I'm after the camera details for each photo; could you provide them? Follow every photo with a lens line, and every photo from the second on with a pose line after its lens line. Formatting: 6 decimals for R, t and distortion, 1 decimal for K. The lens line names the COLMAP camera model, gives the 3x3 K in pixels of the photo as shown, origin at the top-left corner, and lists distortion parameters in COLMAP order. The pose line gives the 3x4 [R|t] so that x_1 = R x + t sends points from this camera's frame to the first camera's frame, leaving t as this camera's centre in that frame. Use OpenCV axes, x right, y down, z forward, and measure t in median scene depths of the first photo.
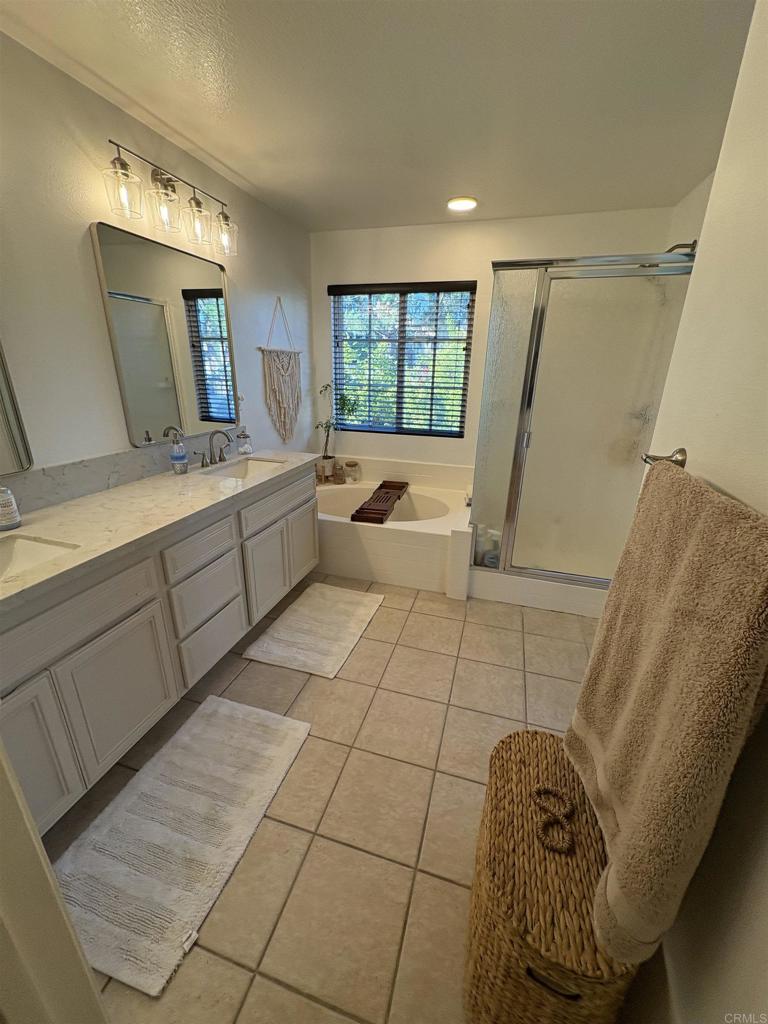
lens RADIAL K [[409.0, 0, 384.5], [0, 409.0, 512.2], [0, 0, 1]] dist [0.002140, 0.000238]
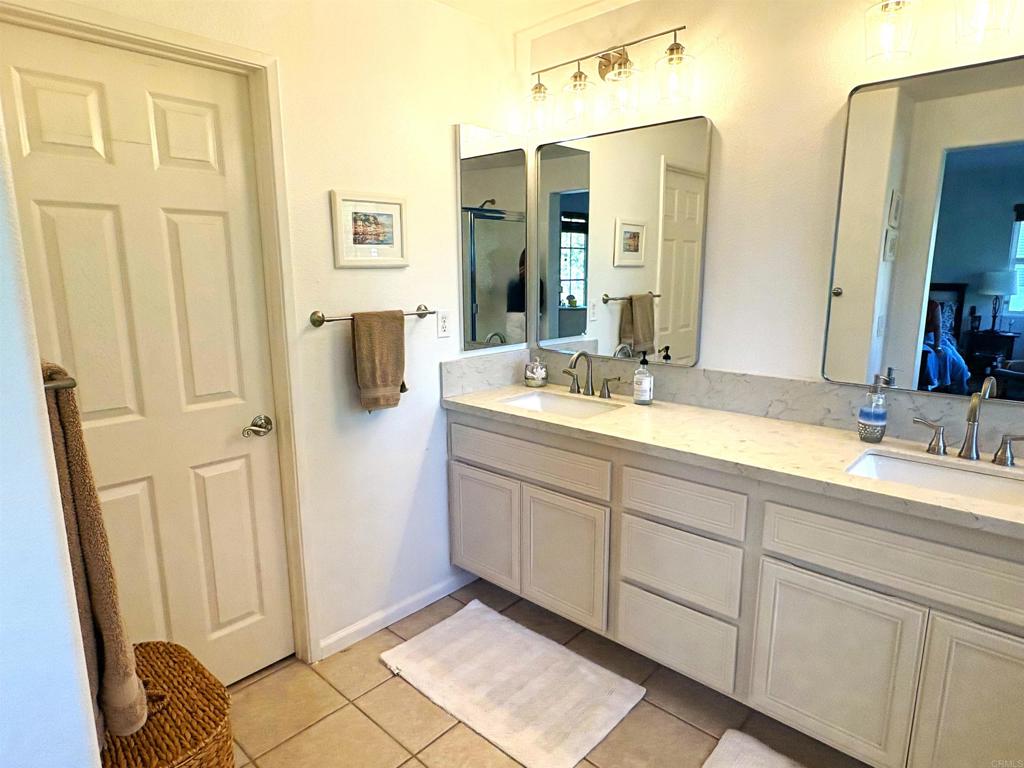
lens RADIAL K [[599.8, 0, 512.0], [0, 599.8, 384.0], [0, 0, 1]] dist [0.000820, -0.000011]
pose [[-0.436562, 0.154438, -0.886320, 0.648771], [-0.309998, 0.899005, 0.309339, -0.364273], [0.844580, 0.409803, -0.344596, 1.070008]]
